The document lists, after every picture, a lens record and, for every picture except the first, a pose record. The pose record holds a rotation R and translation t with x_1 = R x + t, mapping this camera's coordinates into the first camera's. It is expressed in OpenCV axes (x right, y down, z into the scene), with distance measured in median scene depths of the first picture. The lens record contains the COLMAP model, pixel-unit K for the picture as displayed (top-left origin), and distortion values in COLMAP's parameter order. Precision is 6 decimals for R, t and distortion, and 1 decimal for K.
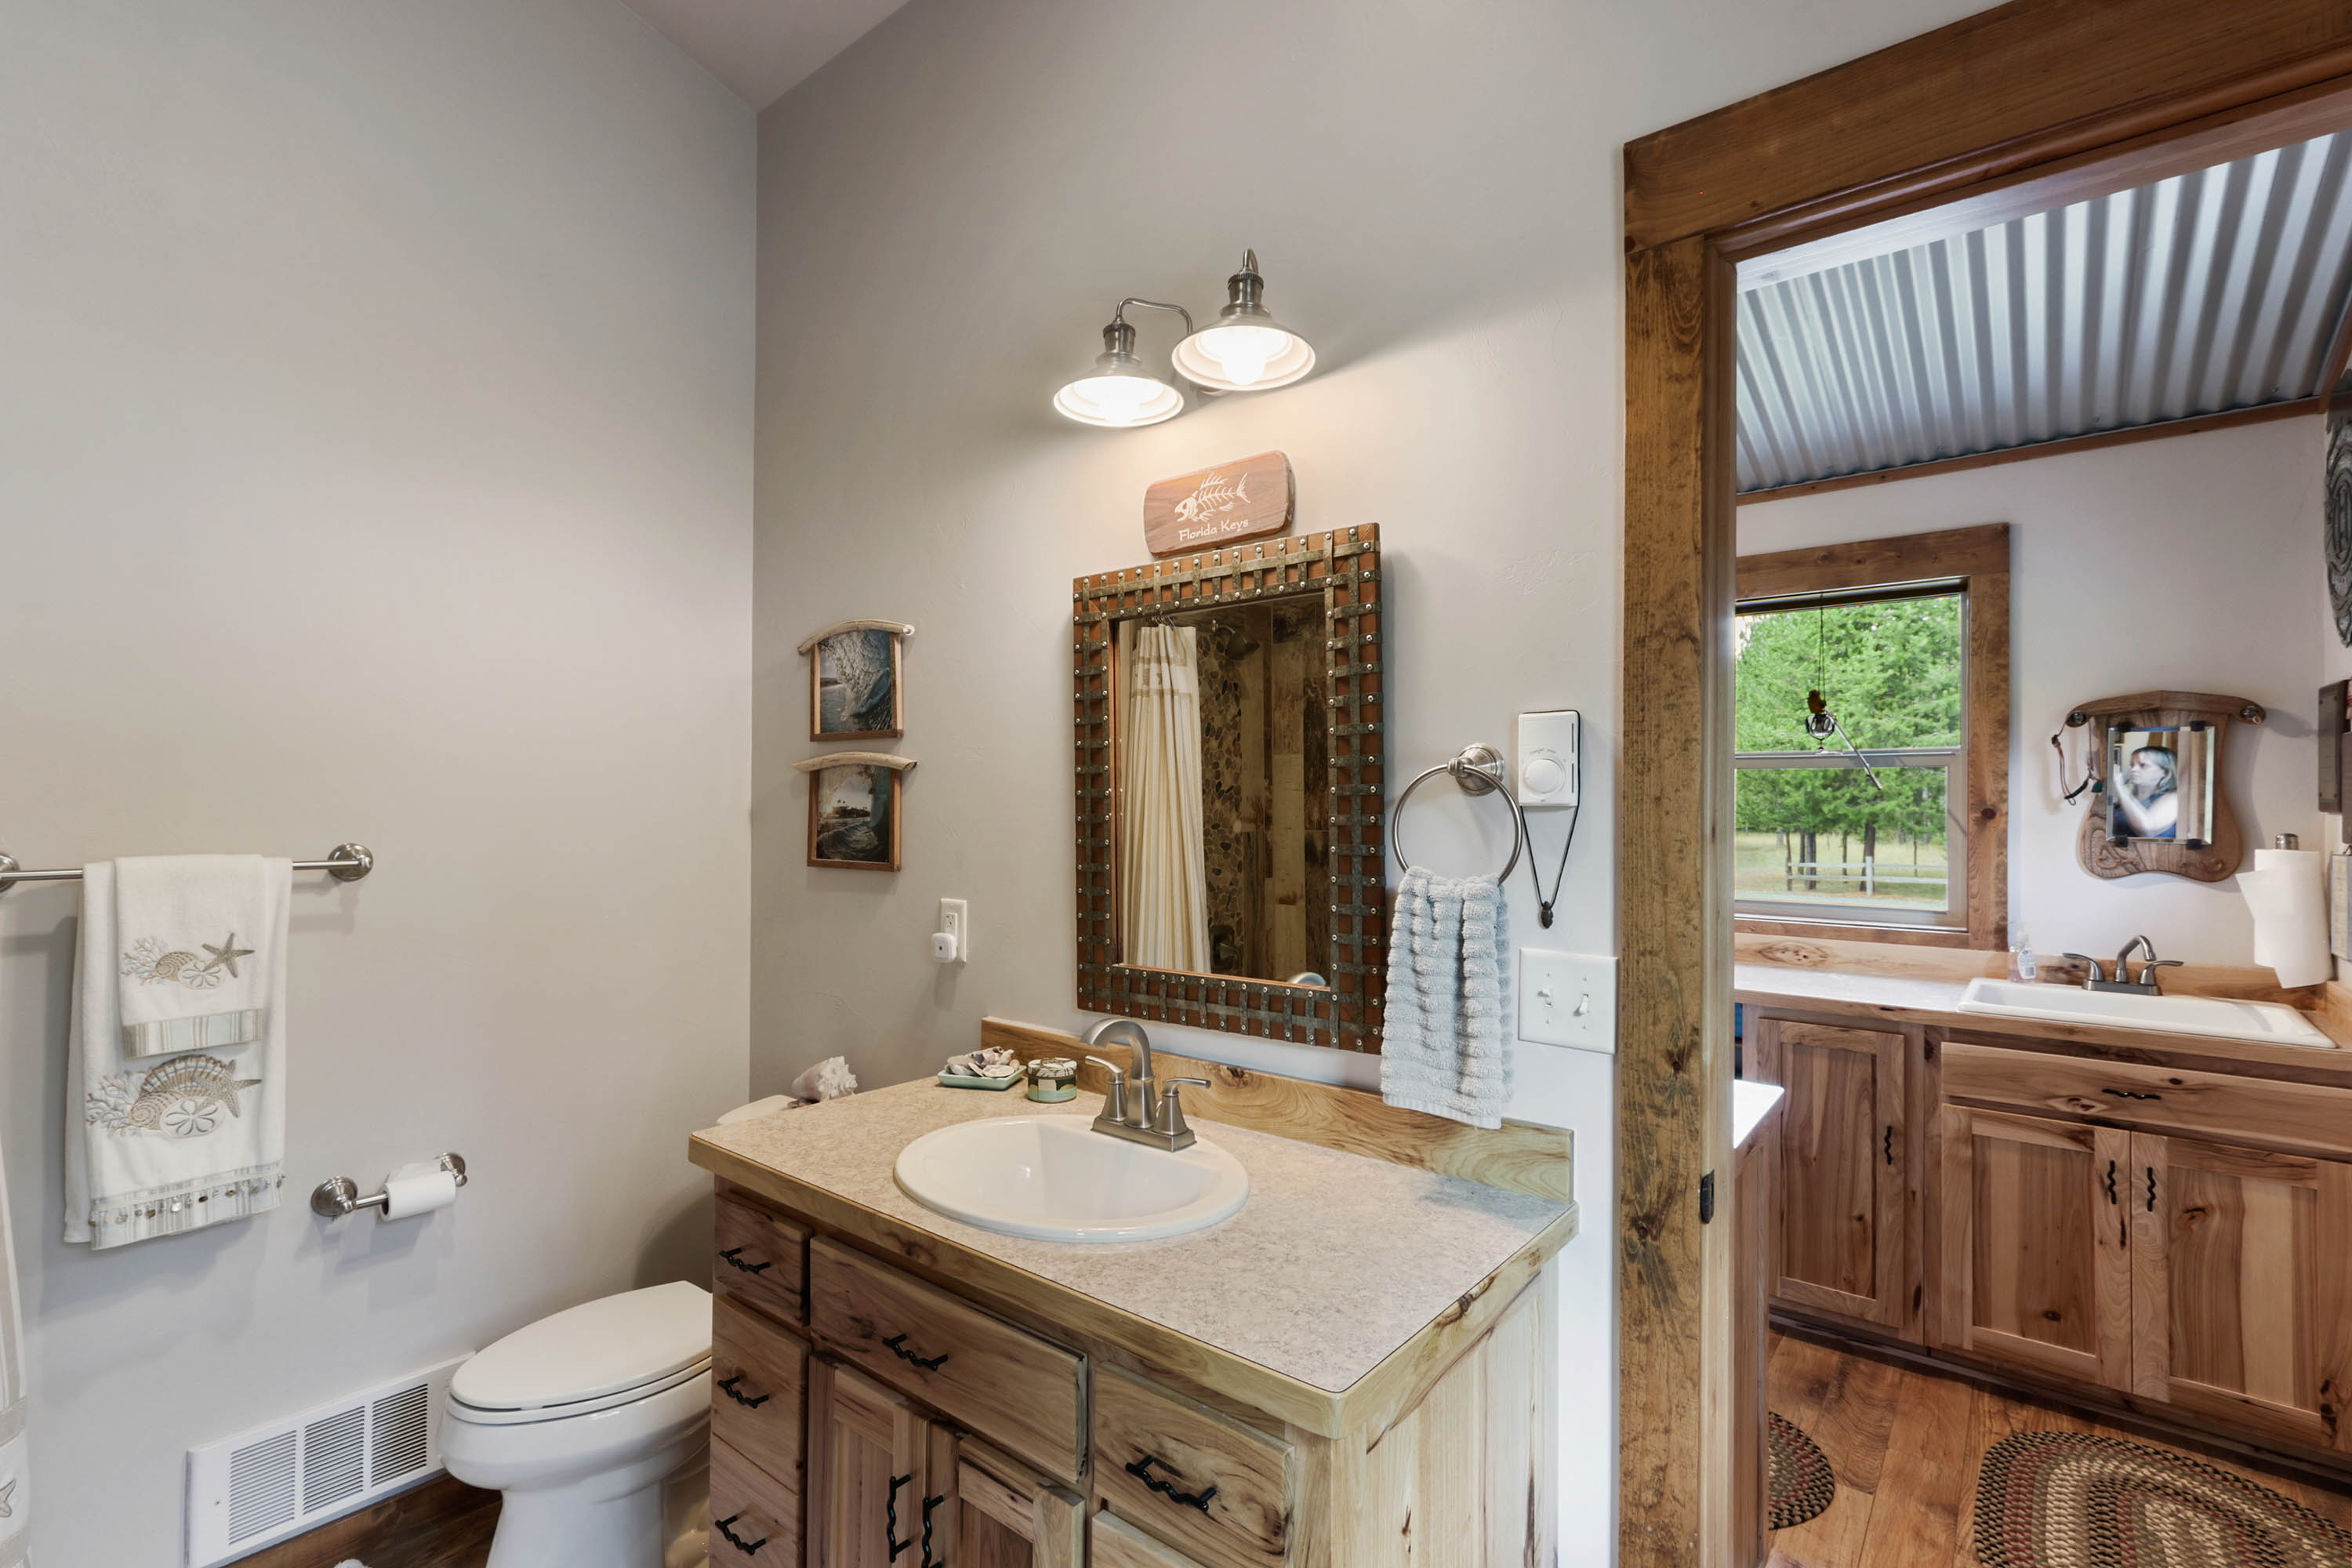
lens RADIAL K [[1084.2, 0, 1172.8], [0, 1084.2, 791.3], [0, 0, 1]] dist [-0.002659, 0.004549]
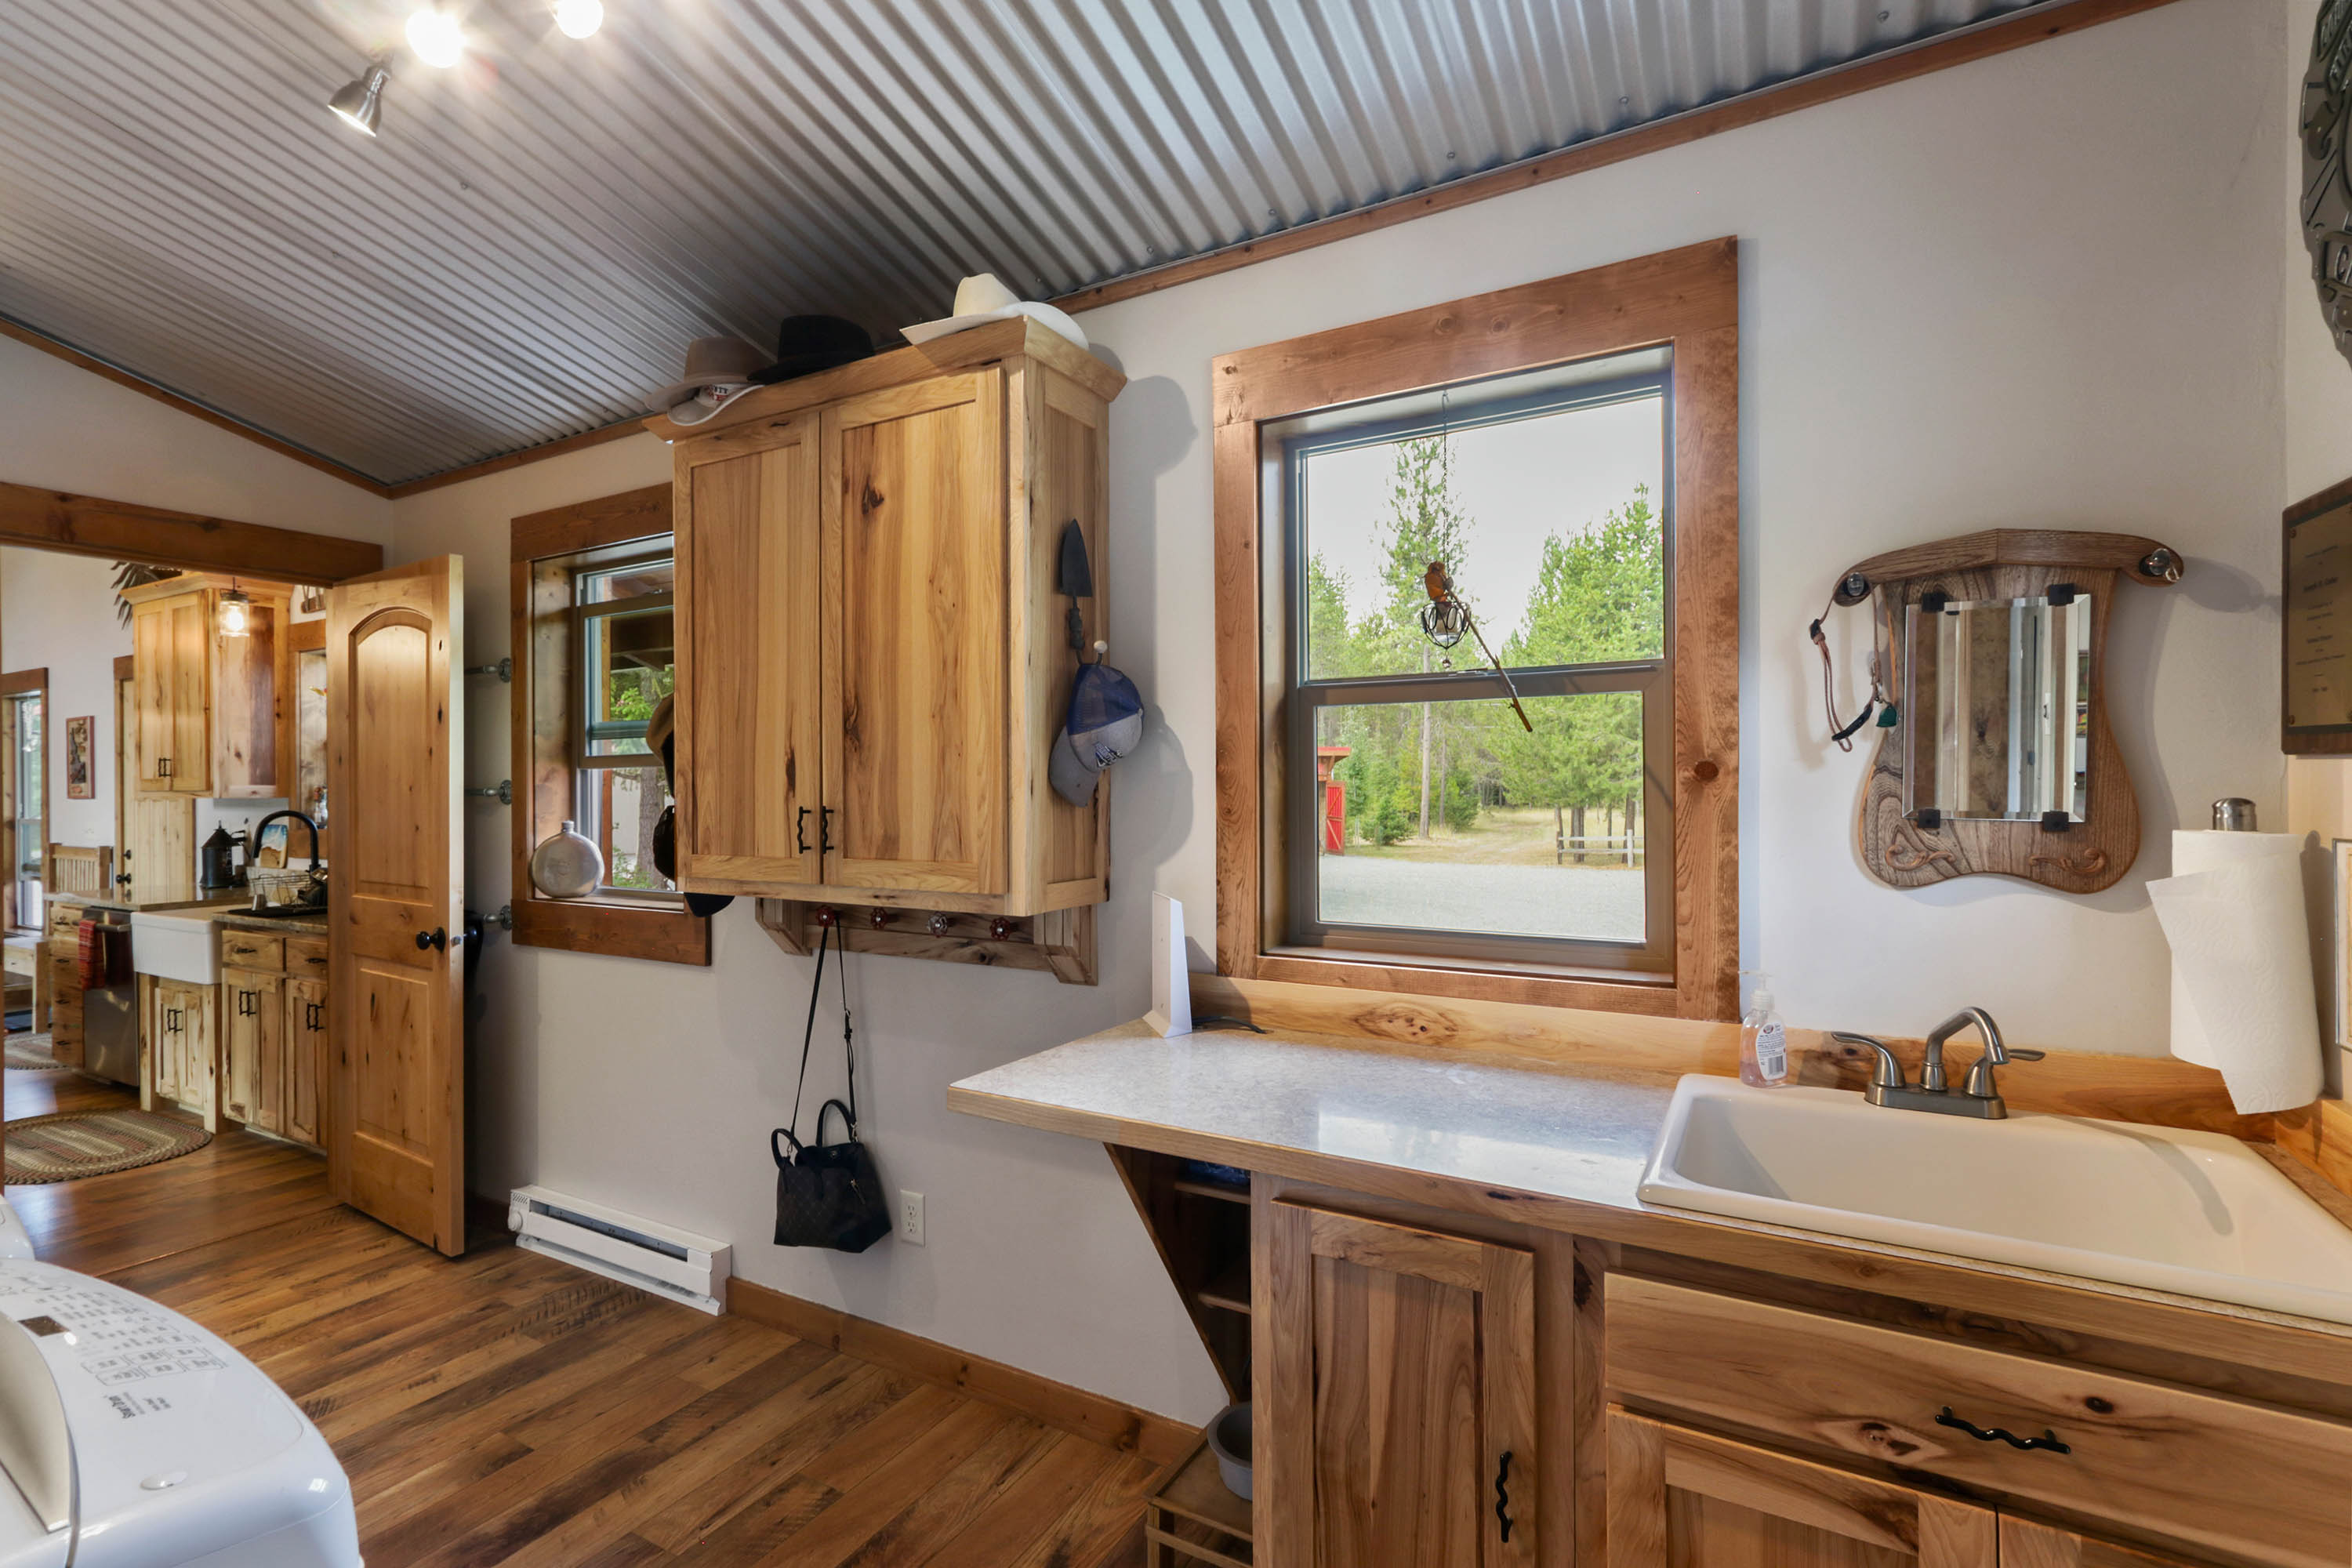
lens RADIAL K [[1084.2, 0, 1178.6], [0, 1084.2, 784.6], [0, 0, 1]] dist [-0.002659, 0.004549]
pose [[0.985301, -0.012958, 0.170332, 0.428714], [0.011446, 0.999886, 0.009858, 0.020631], [-0.170440, -0.007763, 0.985337, 0.547745]]
